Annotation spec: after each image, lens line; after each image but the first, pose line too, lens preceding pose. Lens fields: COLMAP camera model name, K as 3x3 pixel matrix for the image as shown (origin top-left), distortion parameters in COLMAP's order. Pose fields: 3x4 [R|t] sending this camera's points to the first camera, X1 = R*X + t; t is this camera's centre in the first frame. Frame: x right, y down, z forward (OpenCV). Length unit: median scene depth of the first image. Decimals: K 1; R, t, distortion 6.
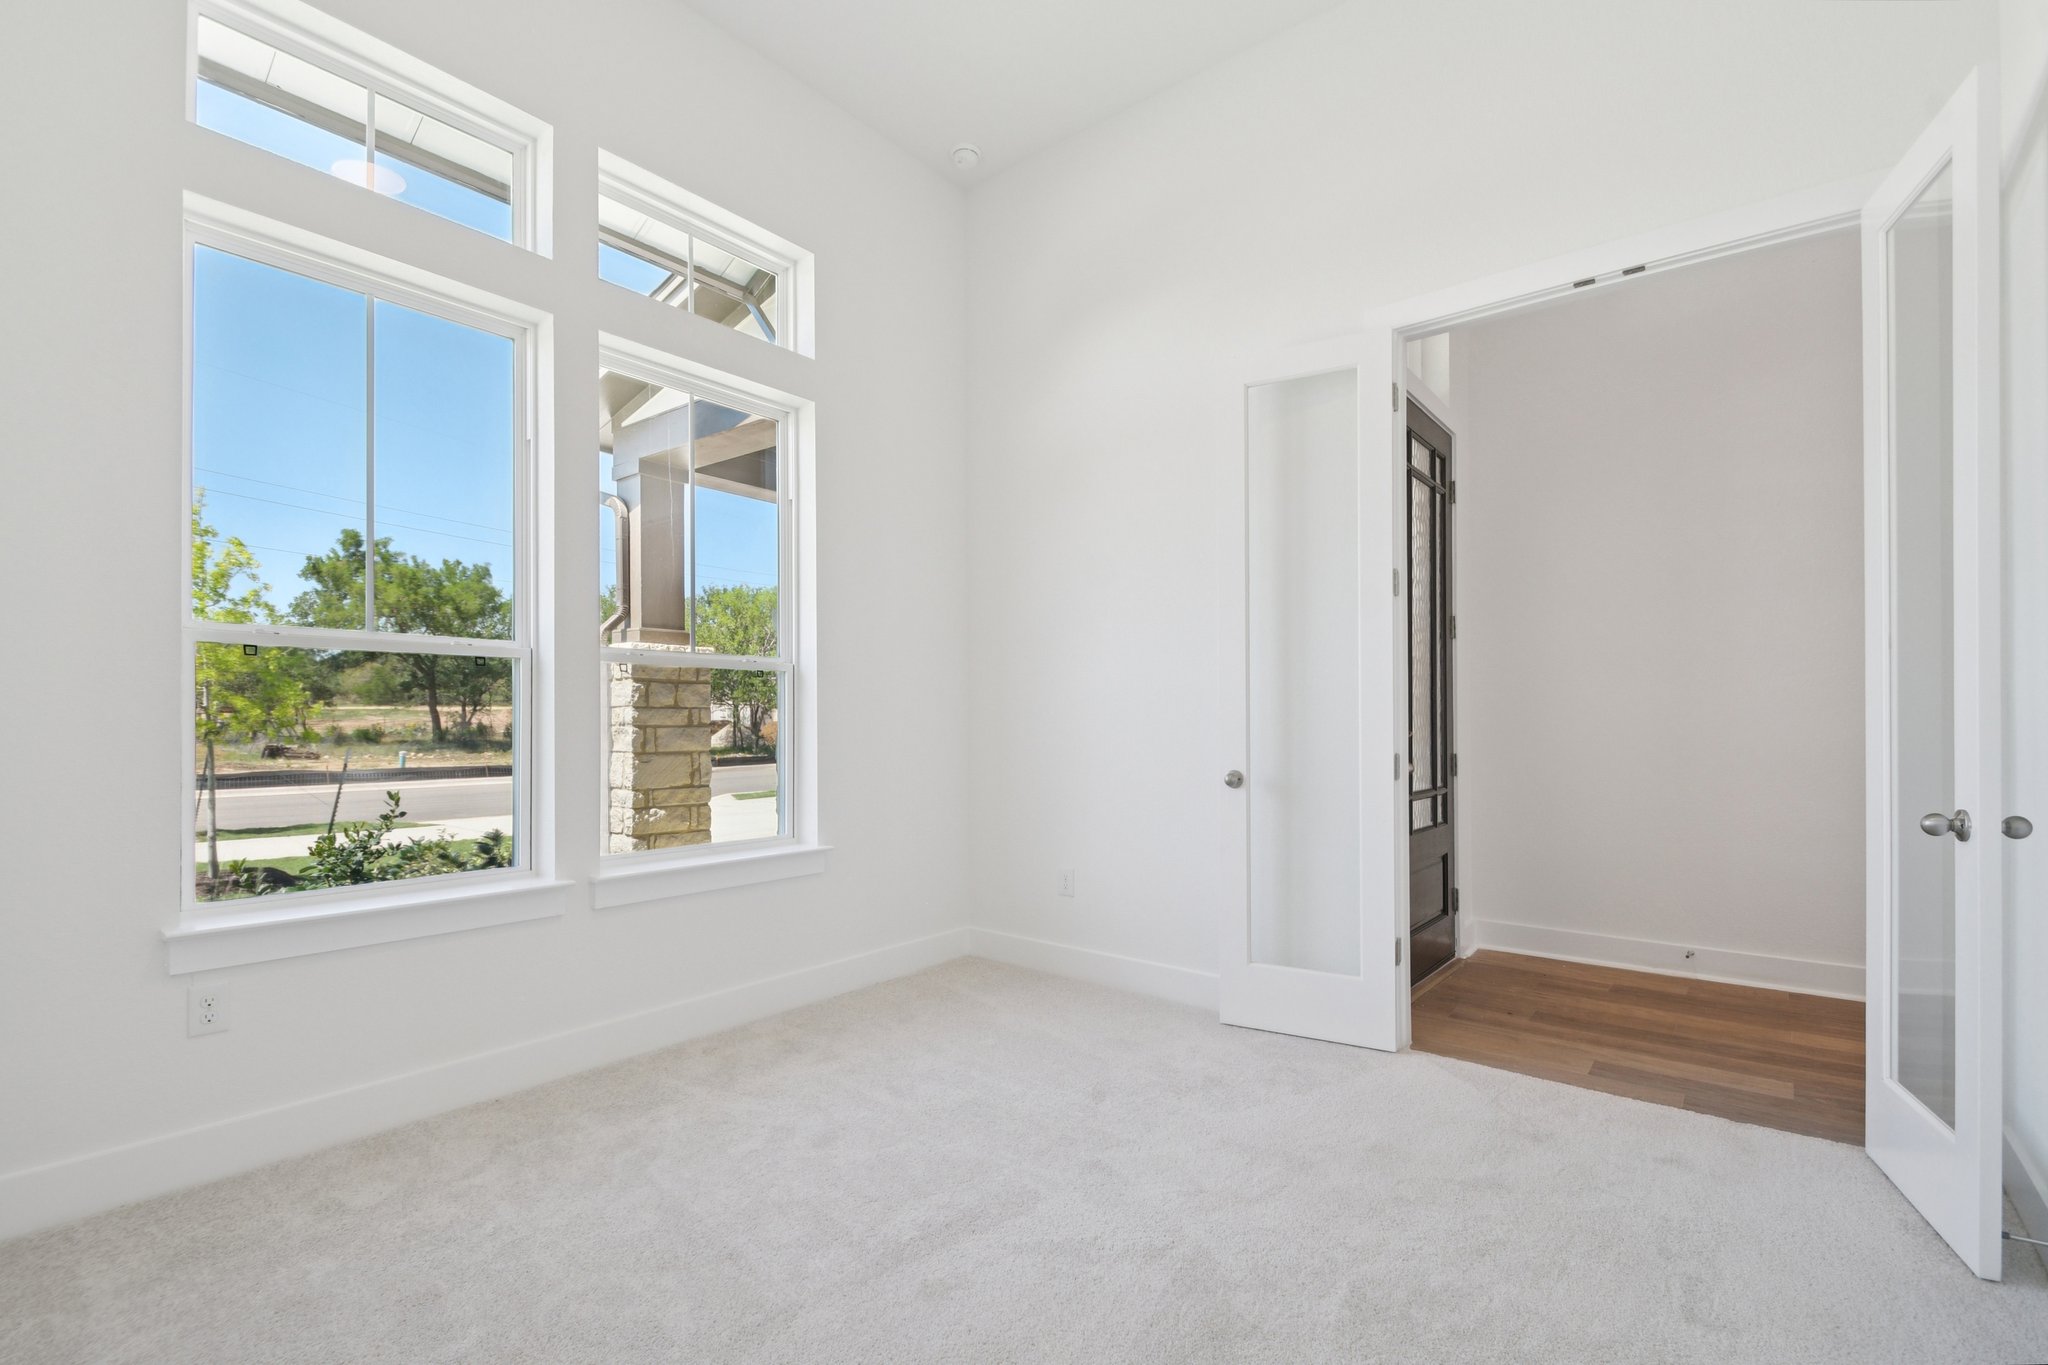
lens RADIAL K [[905.2, 0, 1023.4], [0, 905.2, 718.4], [0, 0, 1]] dist [0.014546, -0.011766]
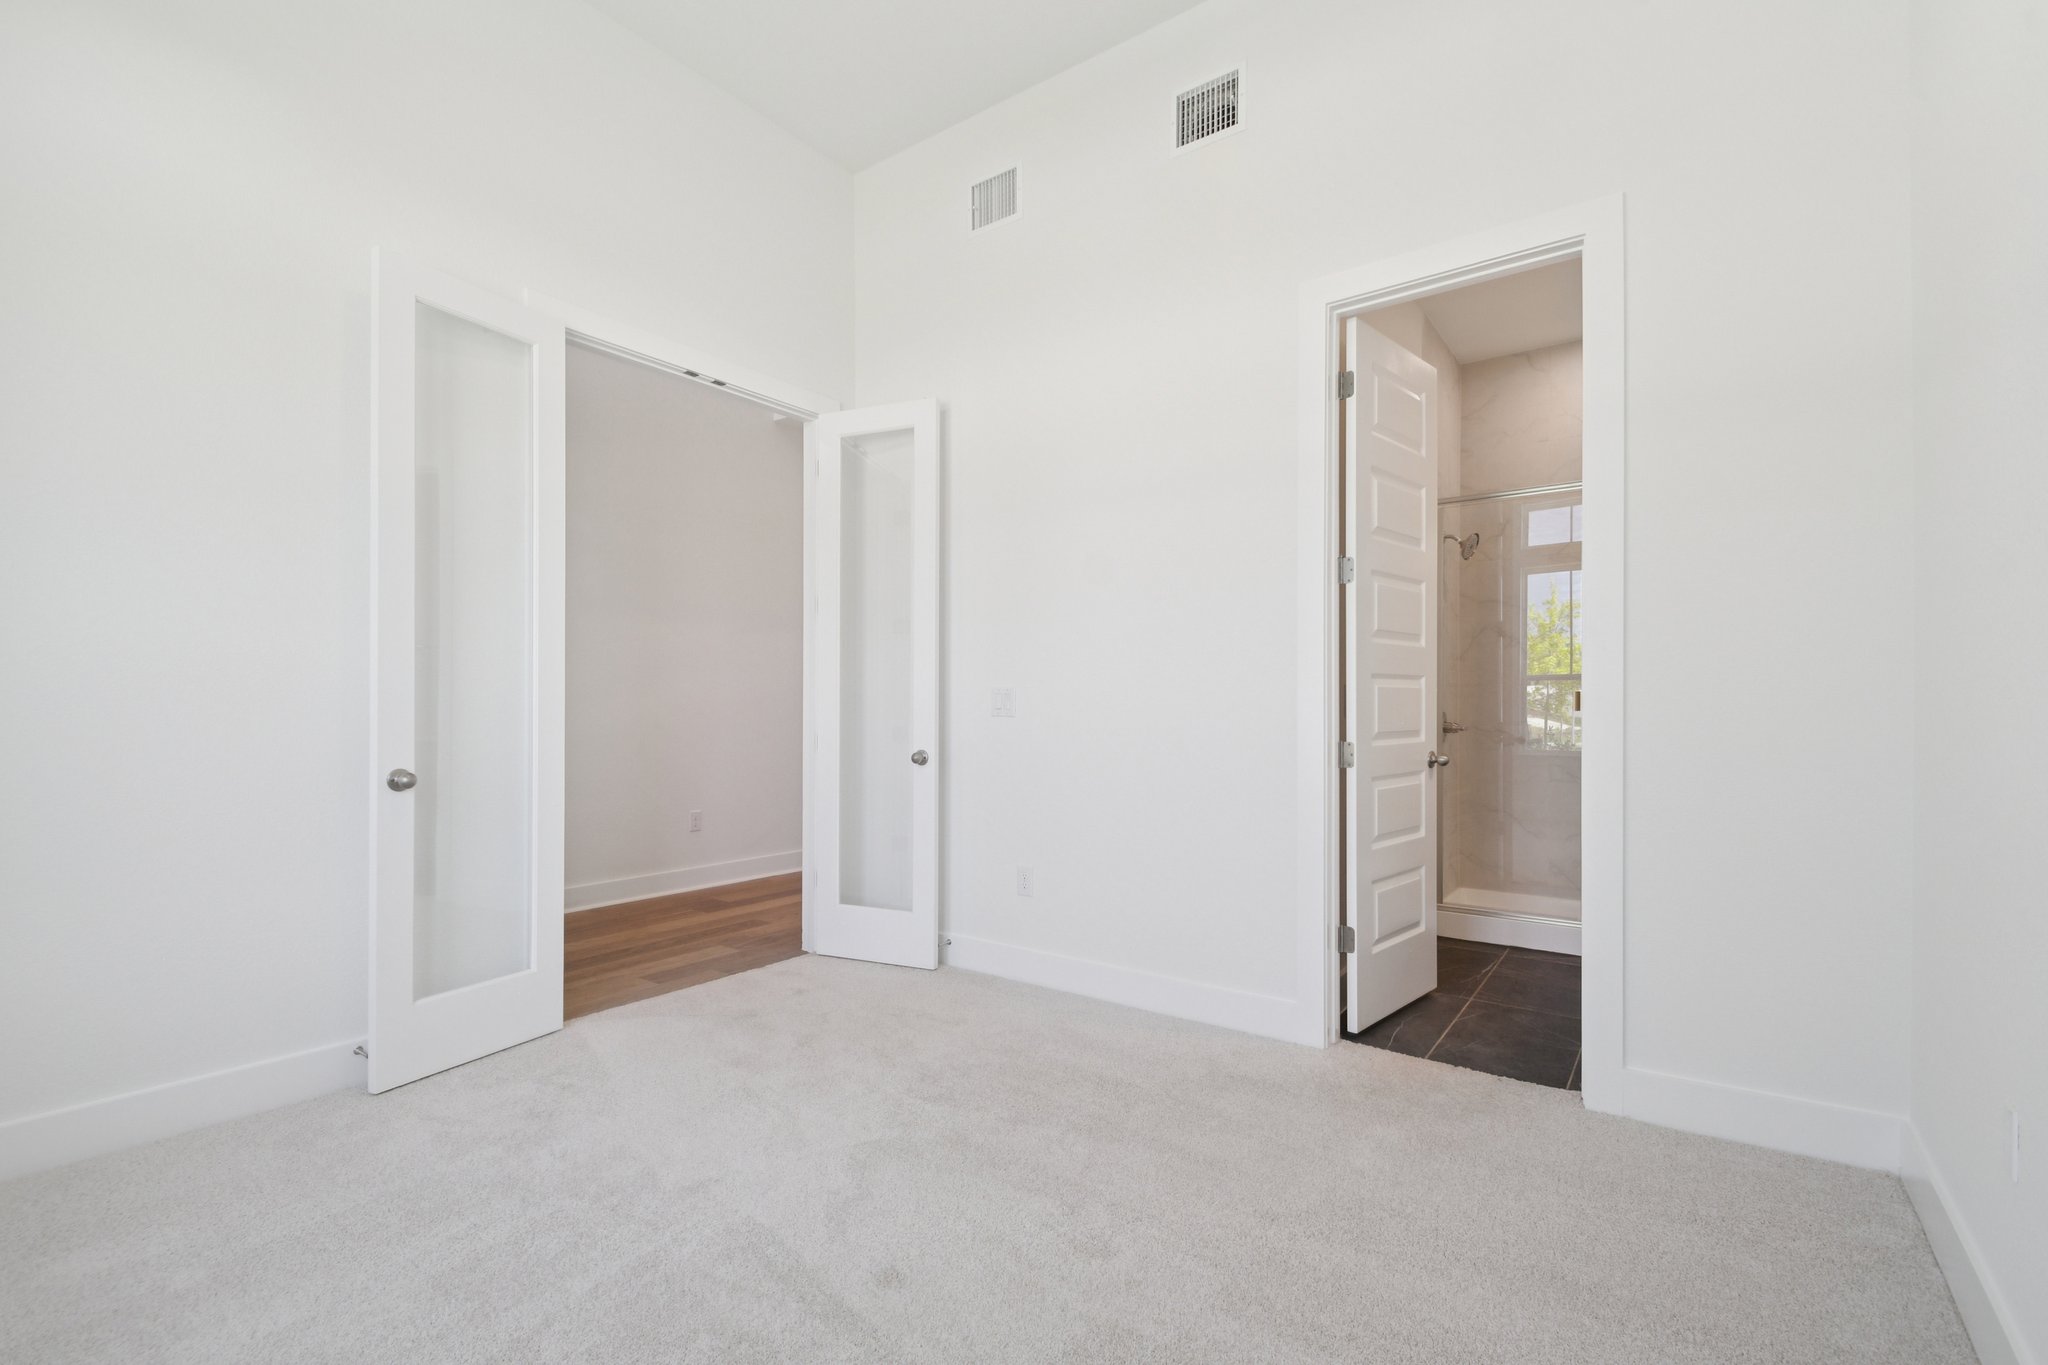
lens RADIAL K [[905.2, 0, 1023.5], [0, 905.2, 697.4], [0, 0, 1]] dist [0.014546, -0.011766]
pose [[-0.051744, 0.009385, 0.998616, -0.672133], [-0.008529, 0.999915, -0.009839, -0.002690], [-0.998624, -0.009027, -0.051660, 0.551580]]
